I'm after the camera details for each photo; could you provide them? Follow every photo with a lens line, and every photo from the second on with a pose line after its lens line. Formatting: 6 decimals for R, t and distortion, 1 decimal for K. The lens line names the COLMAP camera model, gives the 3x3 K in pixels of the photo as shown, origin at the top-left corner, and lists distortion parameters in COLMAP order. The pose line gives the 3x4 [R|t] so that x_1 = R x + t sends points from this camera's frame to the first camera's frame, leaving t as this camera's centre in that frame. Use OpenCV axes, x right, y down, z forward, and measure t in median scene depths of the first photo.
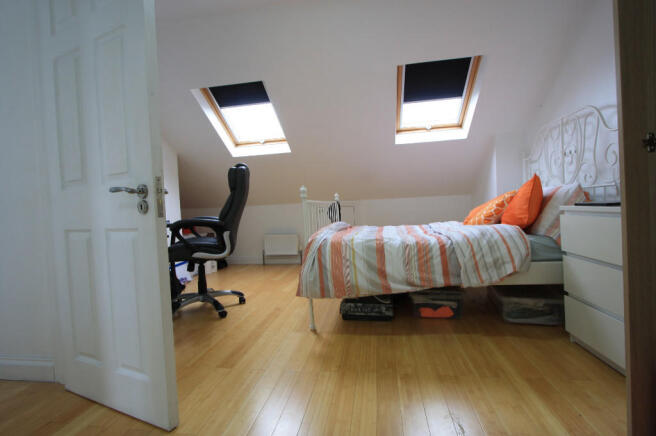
lens RADIAL K [[310.1, 0, 328.4], [0, 310.1, 215.2], [0, 0, 1]] dist [-0.000517, -0.000049]
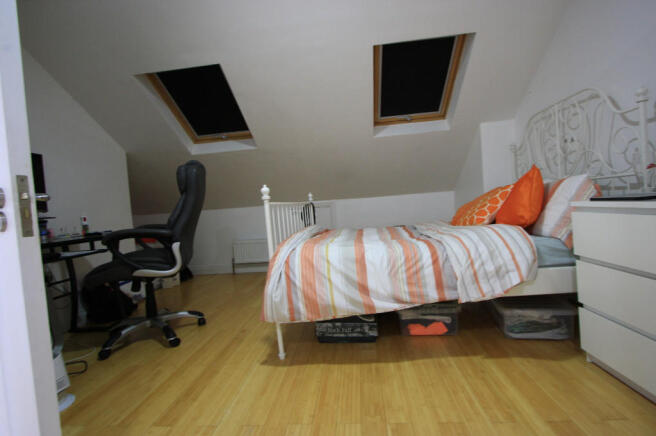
lens RADIAL K [[310.1, 0, 328.4], [0, 310.1, 215.2], [0, 0, 1]] dist [-0.000517, -0.000049]
pose [[0.997382, -0.030350, 0.065634, 0.031331], [0.030314, 0.999539, 0.001539, -0.012118], [-0.065651, 0.000454, 0.997843, 0.182850]]
